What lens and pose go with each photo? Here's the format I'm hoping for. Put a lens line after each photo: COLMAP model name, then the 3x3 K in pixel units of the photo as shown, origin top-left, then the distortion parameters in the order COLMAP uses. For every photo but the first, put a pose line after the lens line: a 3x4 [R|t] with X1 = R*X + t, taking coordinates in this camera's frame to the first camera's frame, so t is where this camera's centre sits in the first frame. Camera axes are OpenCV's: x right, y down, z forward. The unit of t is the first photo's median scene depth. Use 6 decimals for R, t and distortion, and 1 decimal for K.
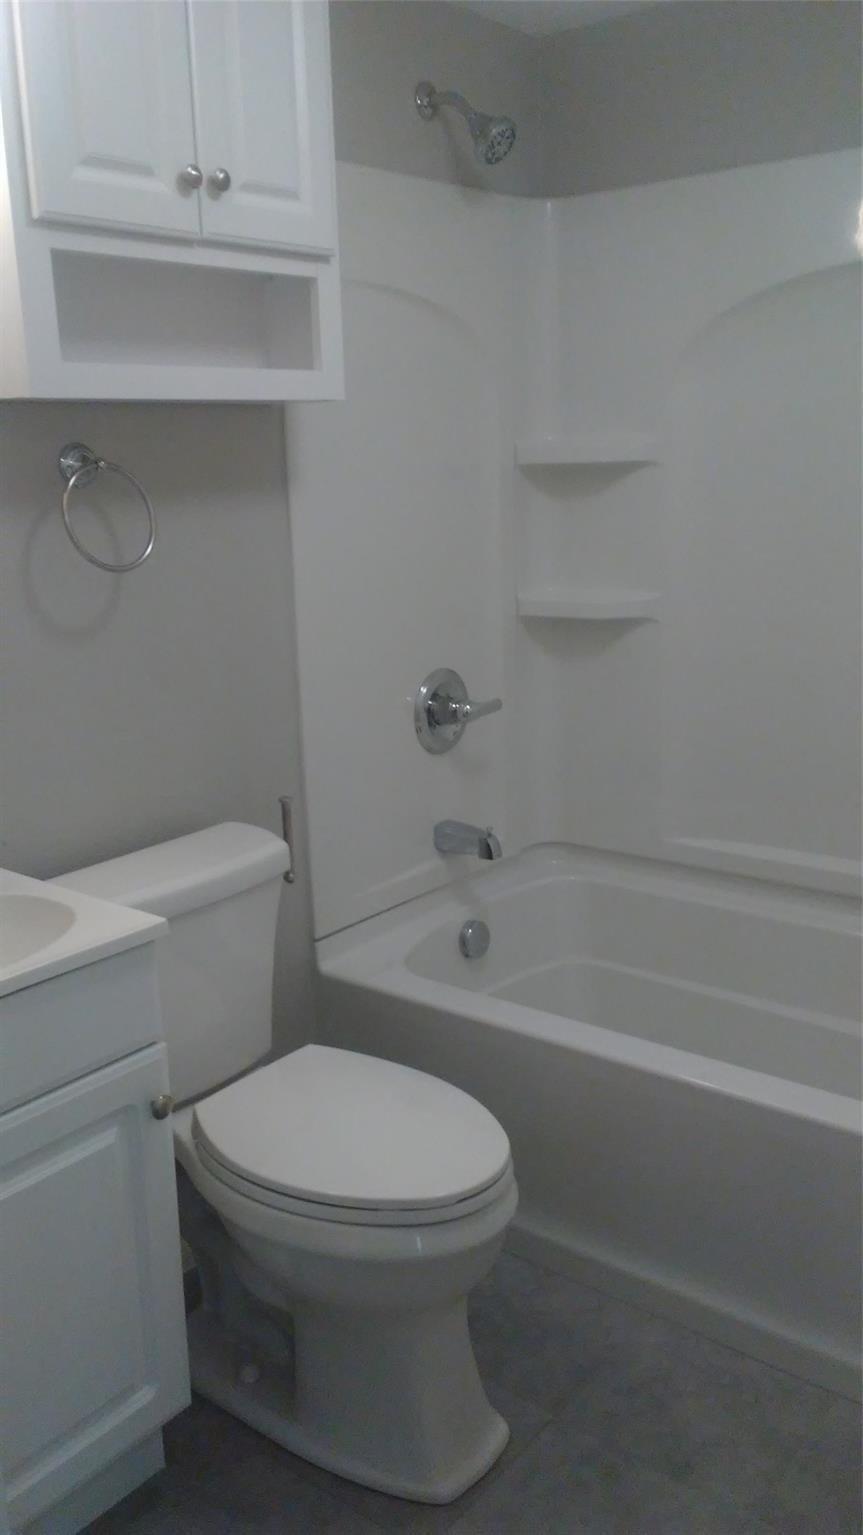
lens RADIAL K [[1328.0, 0, 432.7], [0, 1328.0, 767.9], [0, 0, 1]] dist [0.053595, 0.015131]
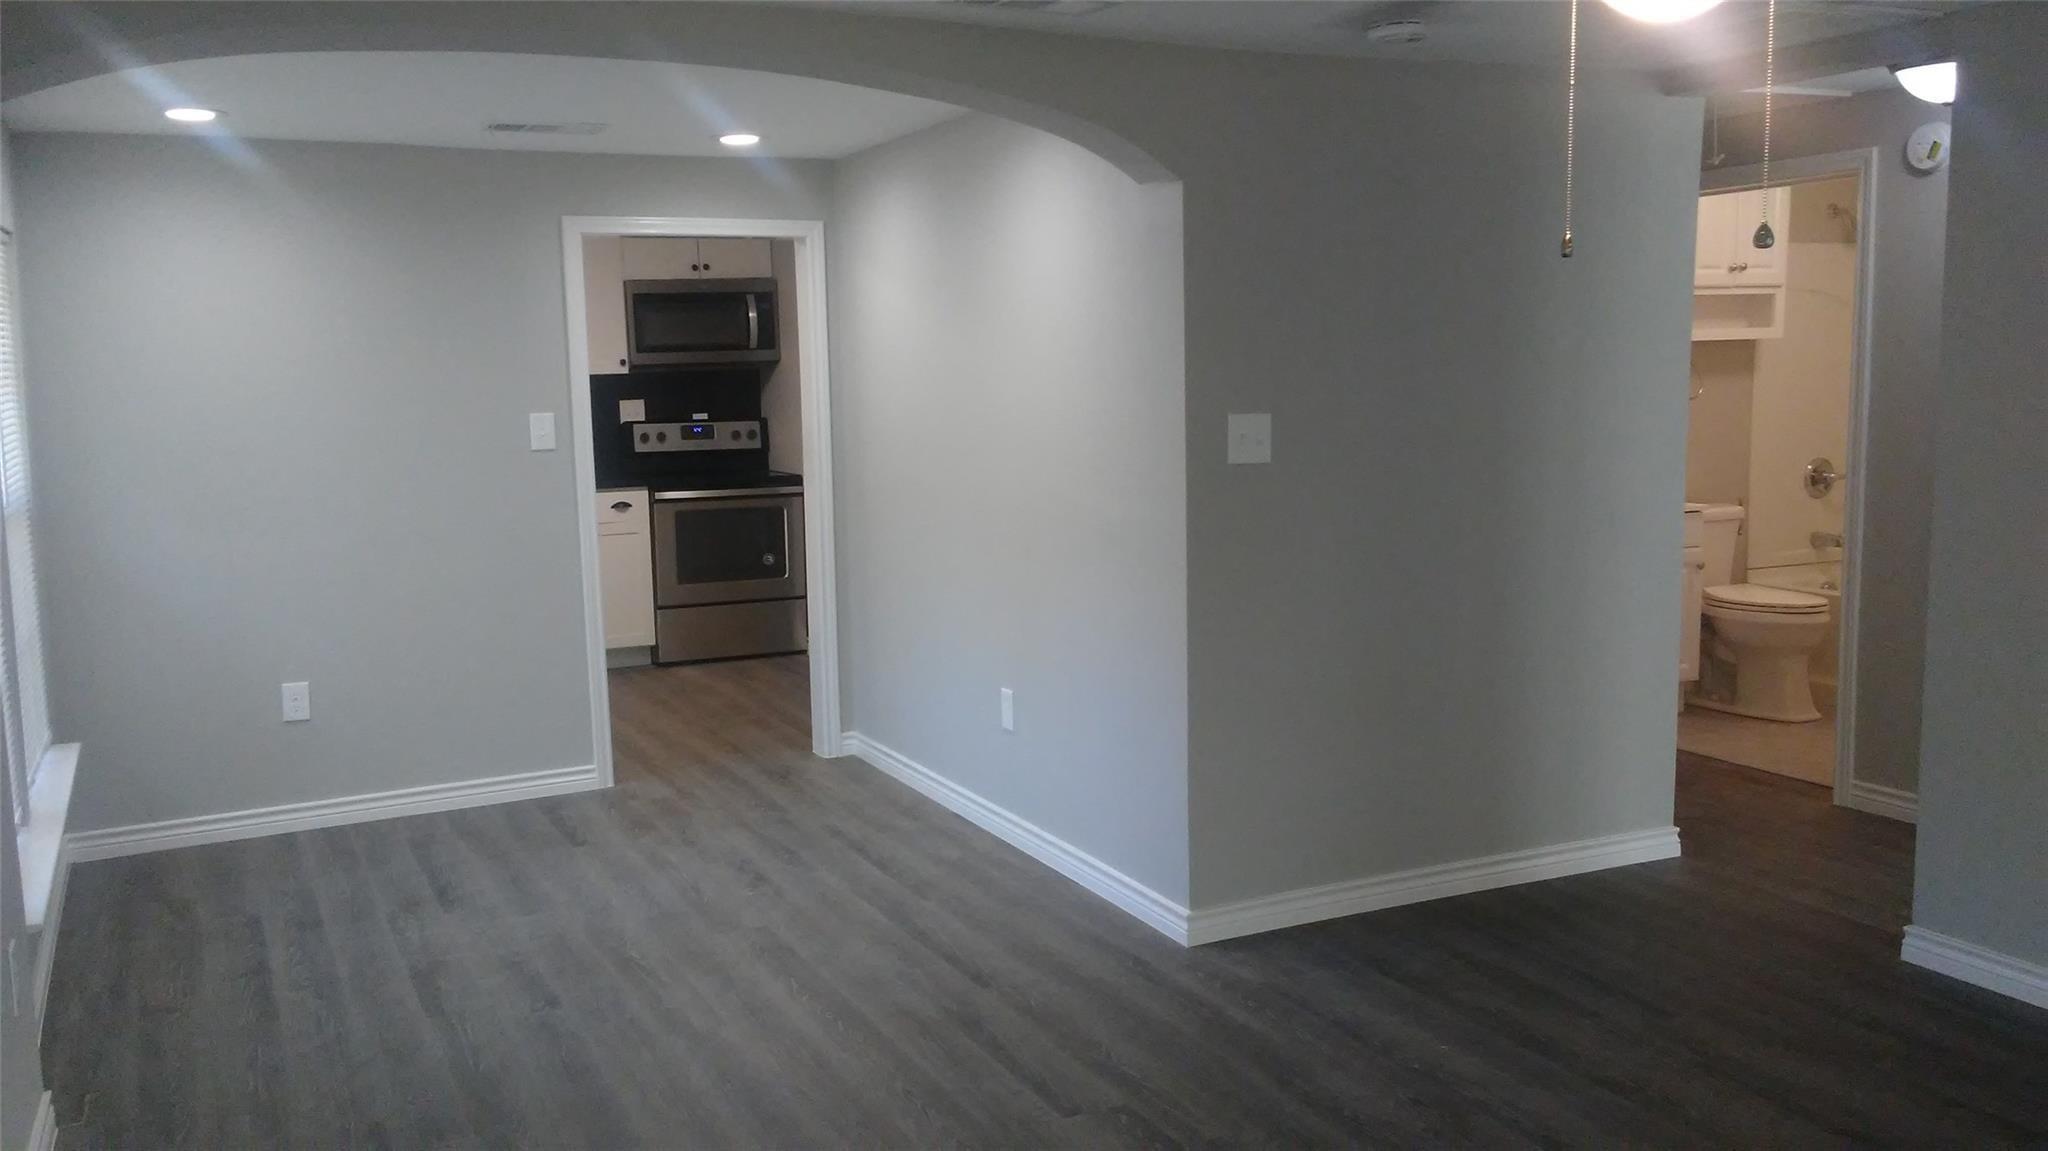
lens RADIAL K [[1771.8, 0, 1019.7], [0, 1771.8, 574.8], [0, 0, 1]] dist [0.053595, 0.015131]
pose [[0.901597, 0.068245, -0.427160, 0.104638], [-0.115220, 0.989690, -0.085076, 0.591200], [0.416950, 0.125922, 0.900165, -2.475944]]
